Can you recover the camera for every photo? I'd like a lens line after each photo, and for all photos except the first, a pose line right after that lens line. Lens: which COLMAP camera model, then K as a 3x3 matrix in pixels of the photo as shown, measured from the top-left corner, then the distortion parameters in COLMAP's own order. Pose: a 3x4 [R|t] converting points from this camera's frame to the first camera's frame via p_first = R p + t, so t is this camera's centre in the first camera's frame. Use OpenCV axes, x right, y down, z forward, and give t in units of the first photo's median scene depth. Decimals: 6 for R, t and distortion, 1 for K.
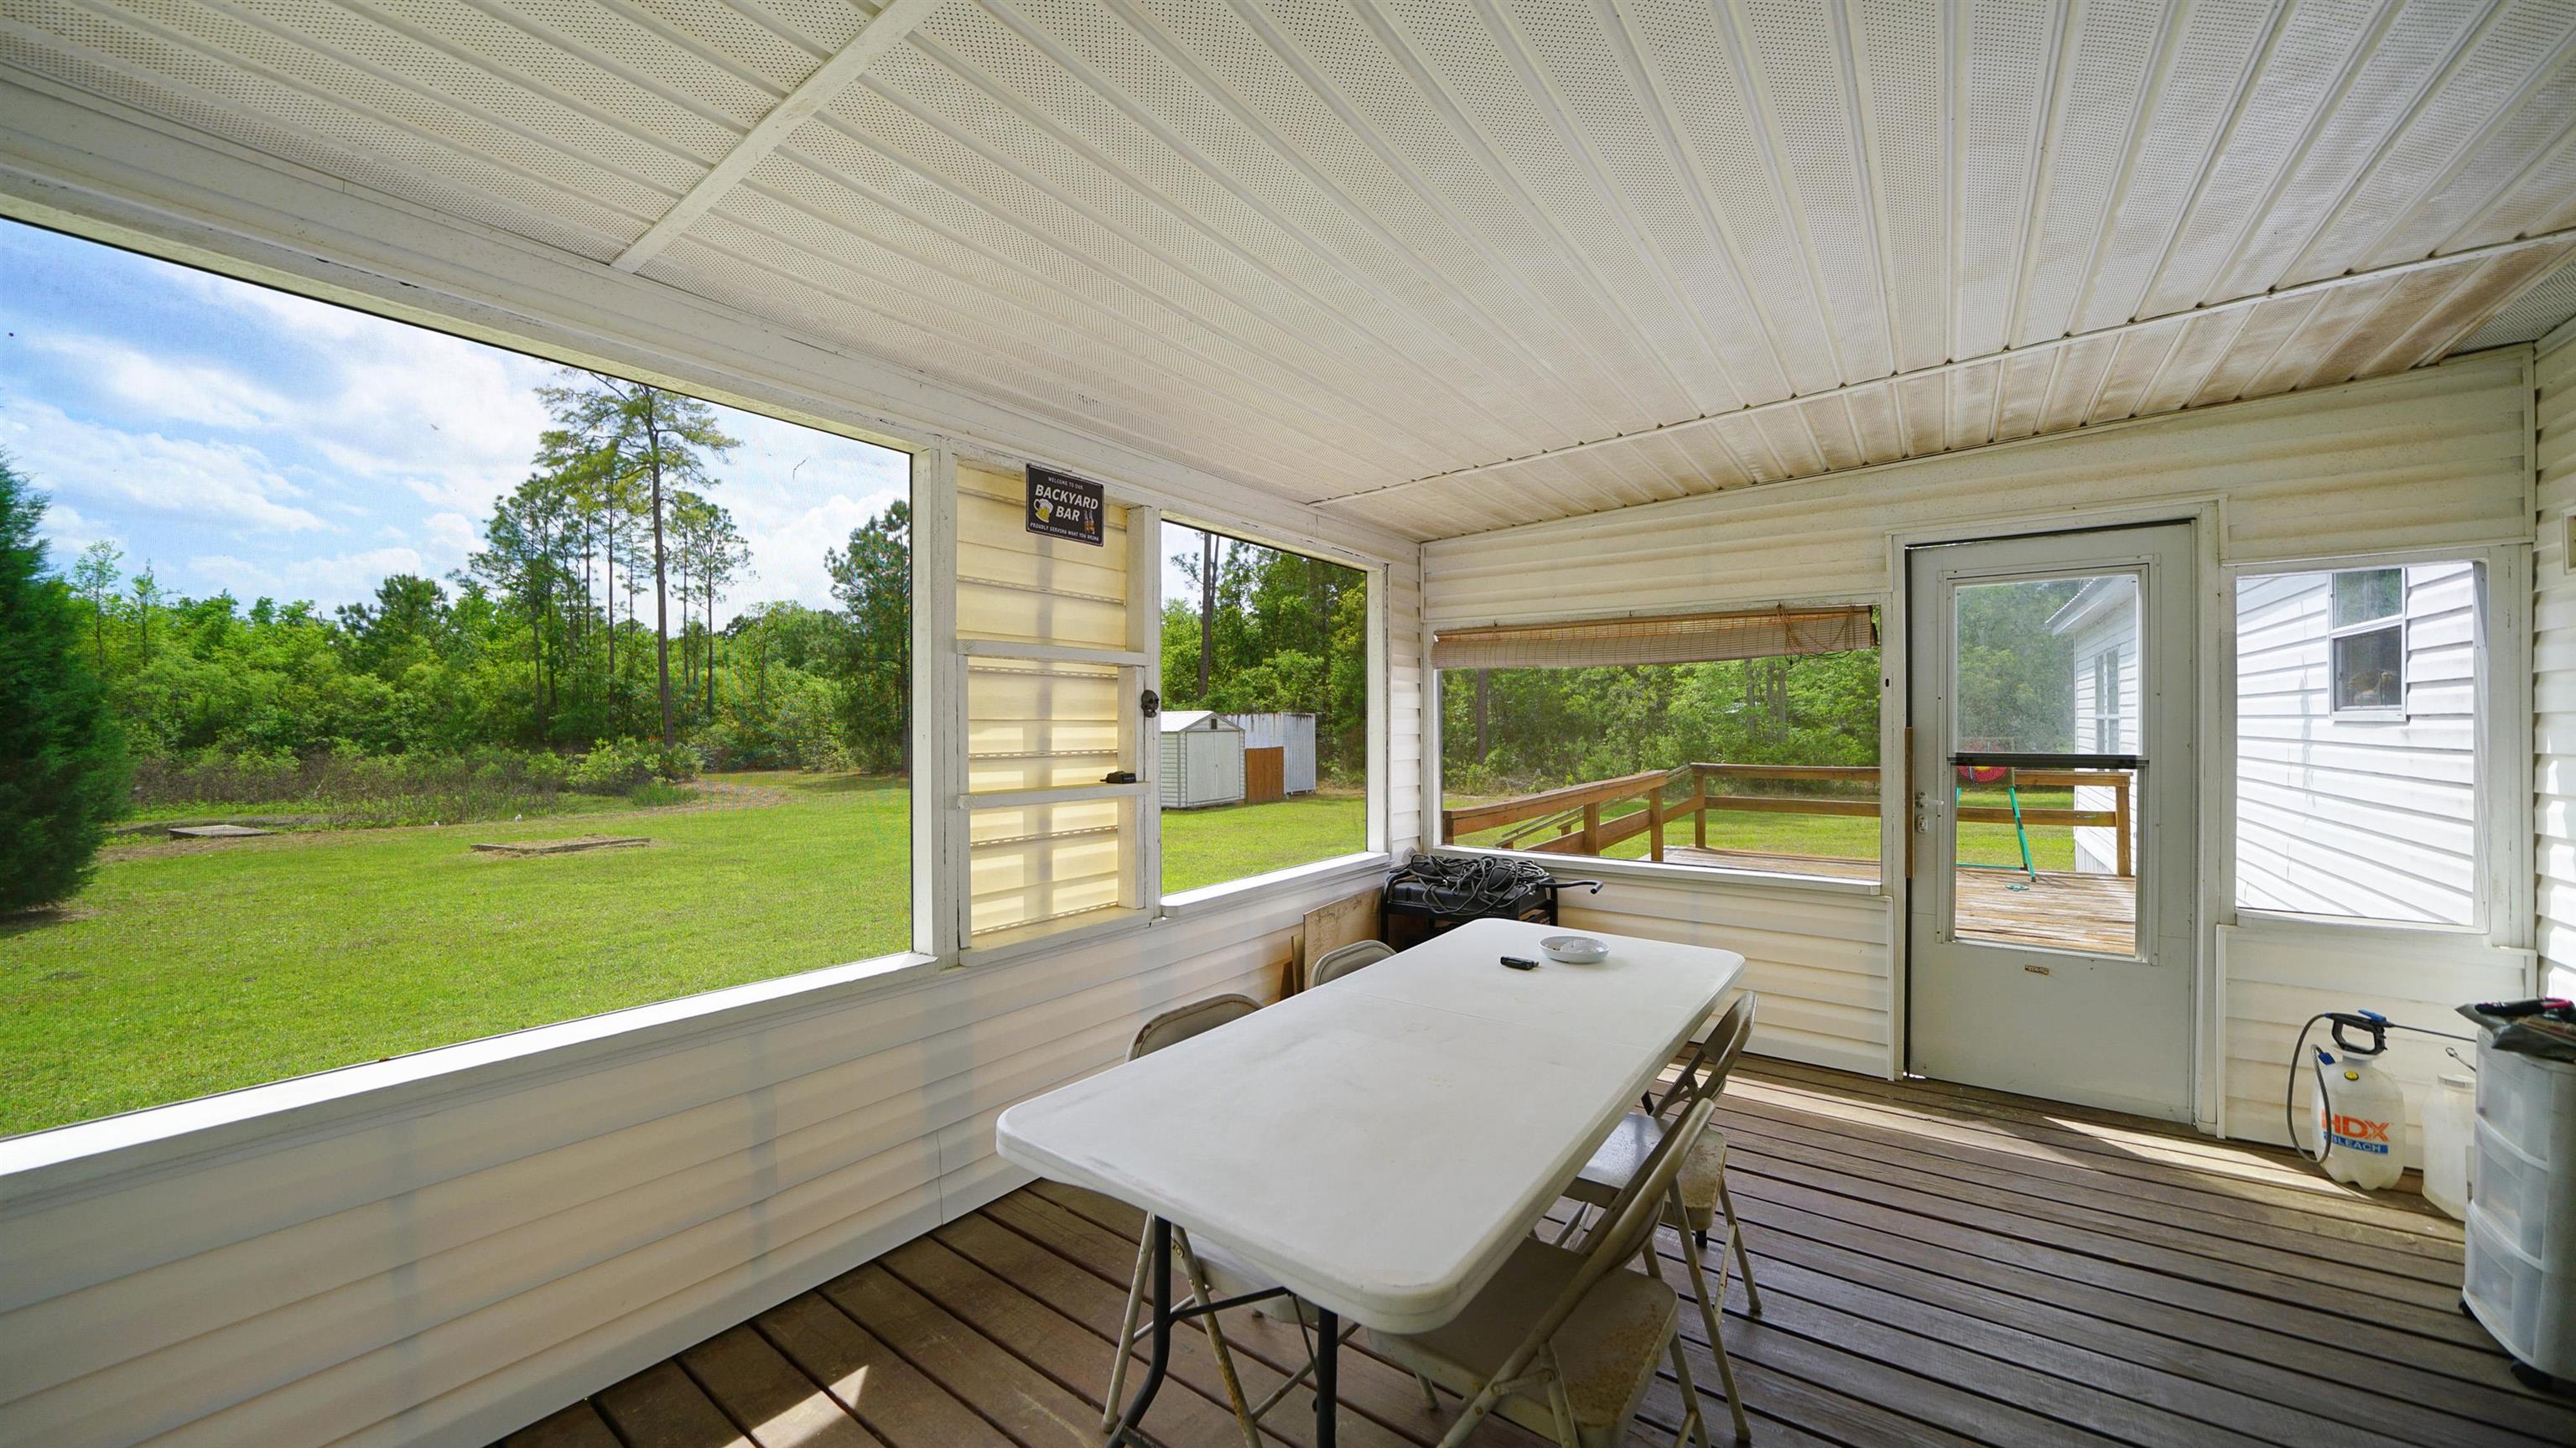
lens RADIAL K [[903.6, 0, 1291.3], [0, 903.6, 727.1], [0, 0, 1]] dist [-0.010145, 0.000691]
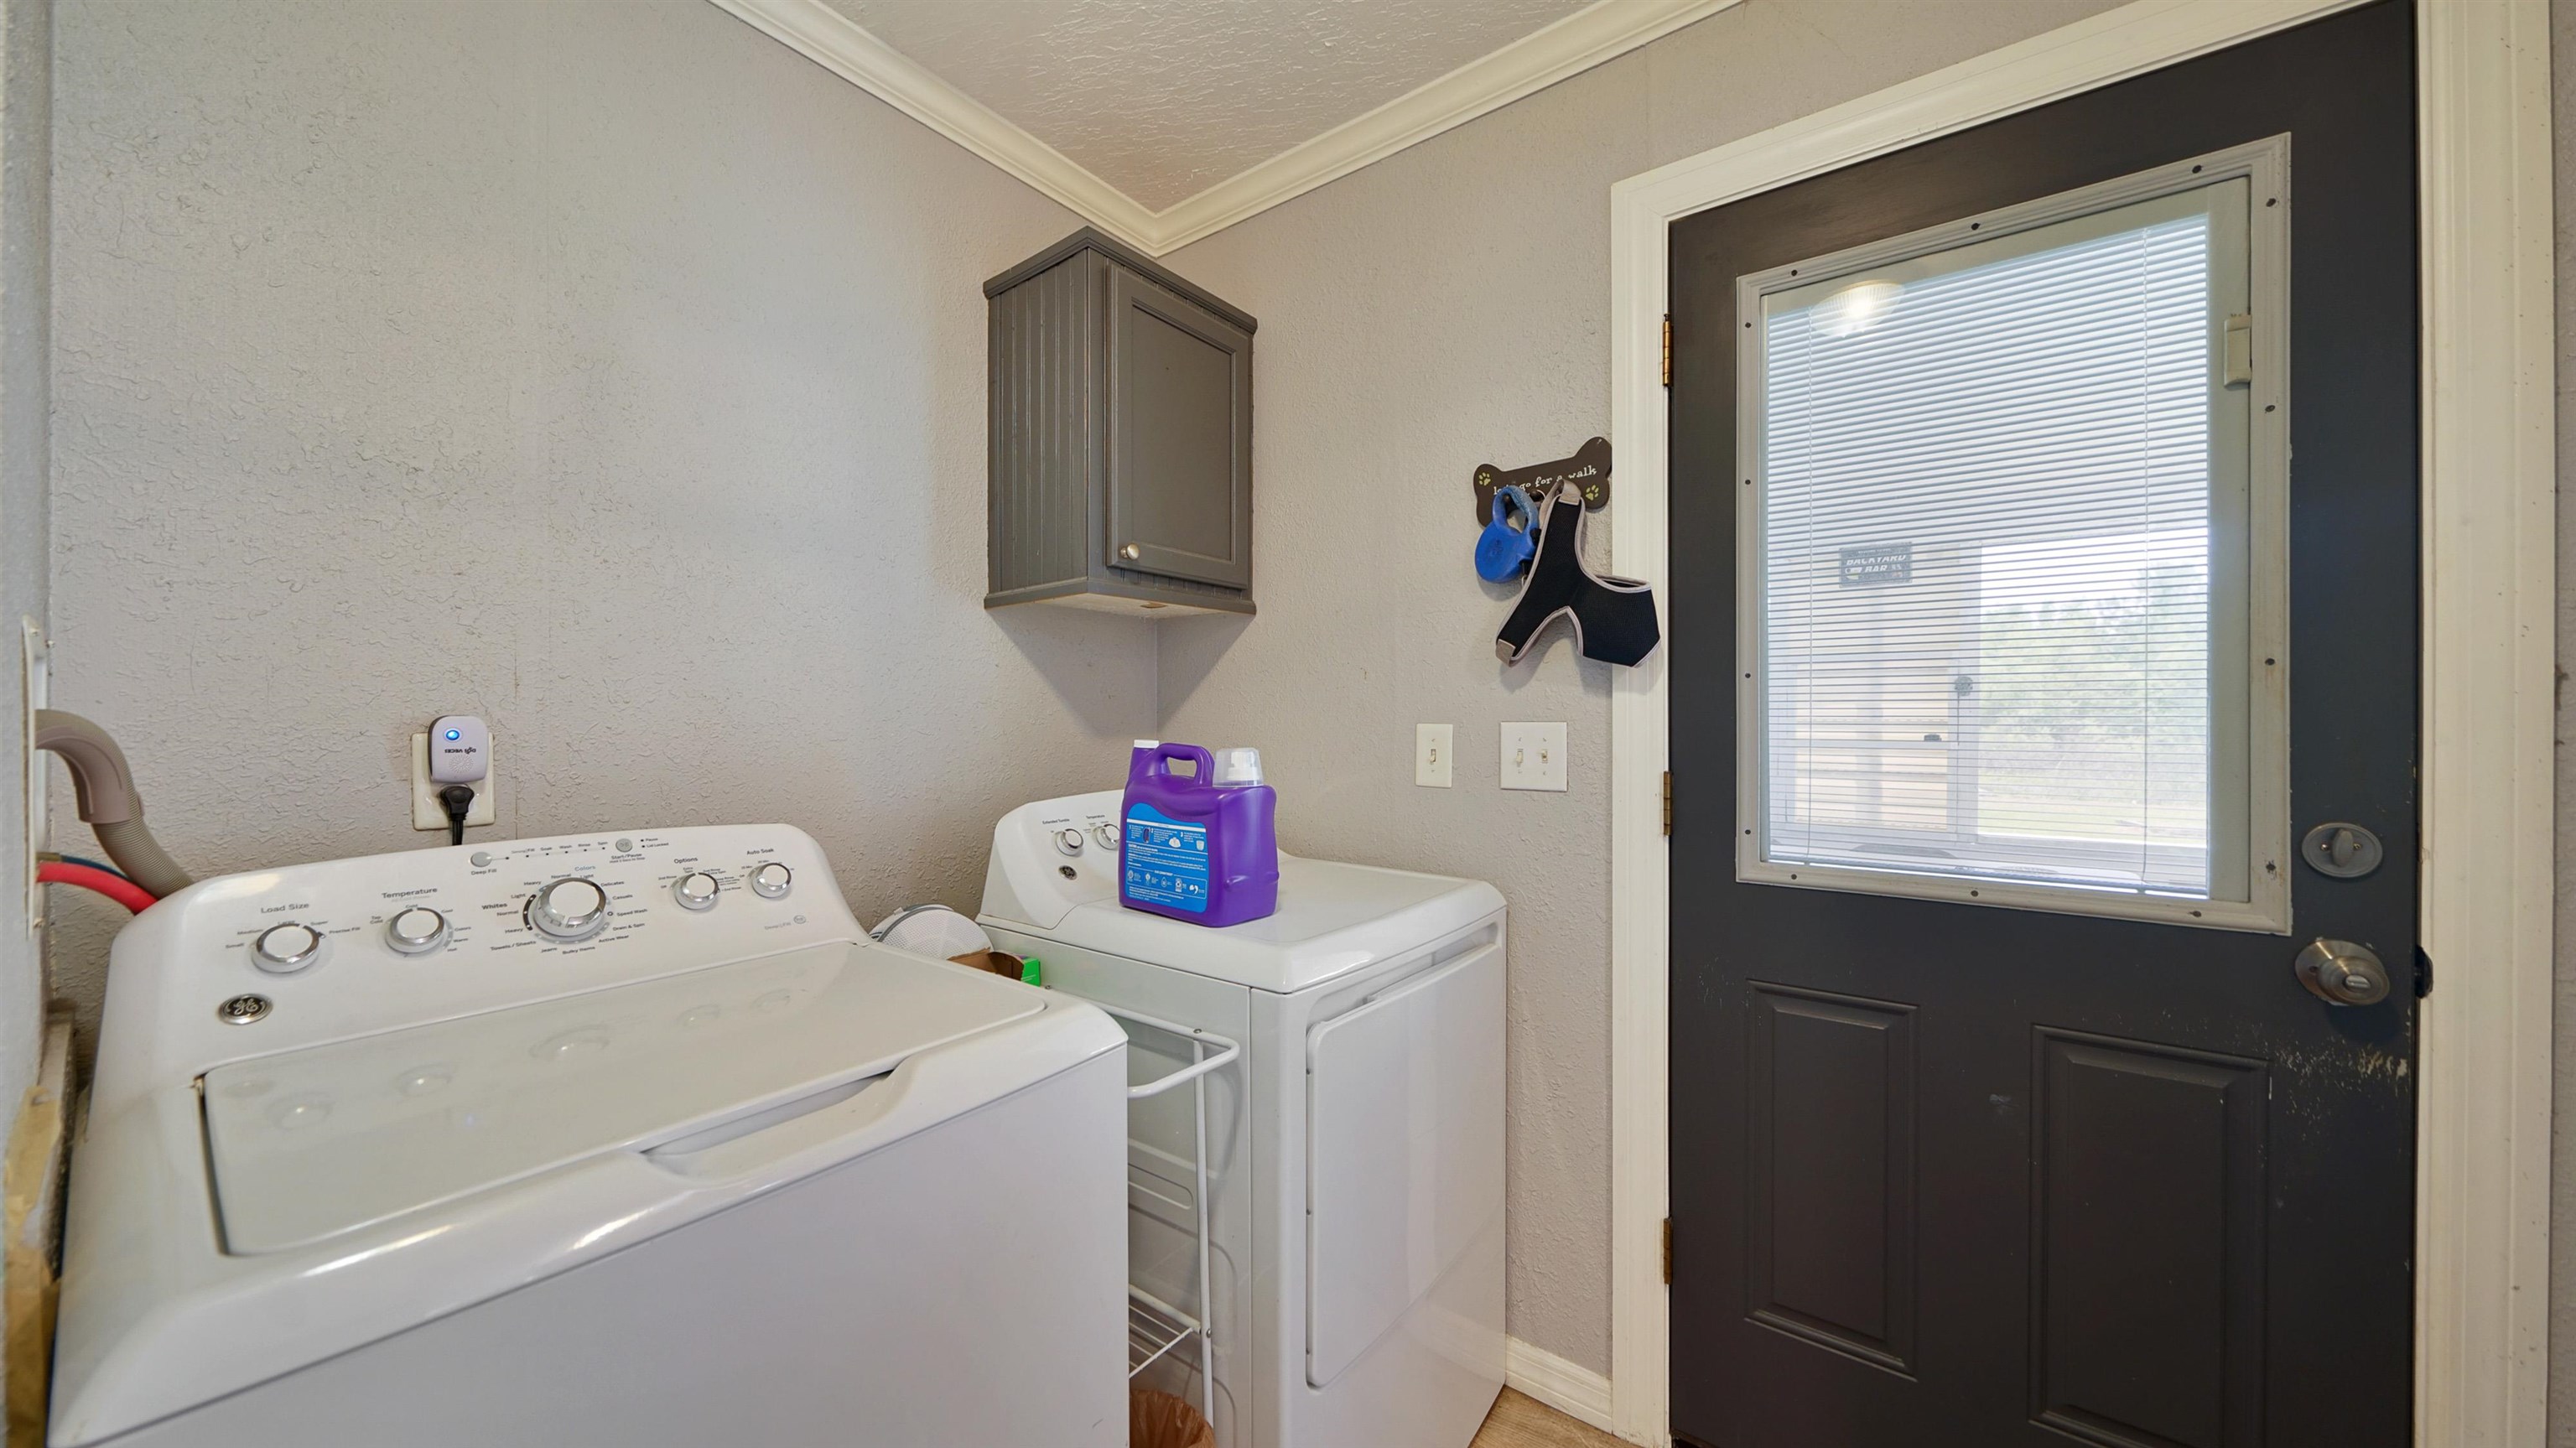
lens RADIAL K [[903.6, 0, 1285.0], [0, 903.6, 722.1], [0, 0, 1]] dist [-0.010145, 0.000691]
pose [[0.001803, 0.009889, -0.999949, 1.313821], [0.002498, 0.999948, 0.009893, 0.014735], [0.999995, -0.002515, 0.001778, -0.045492]]
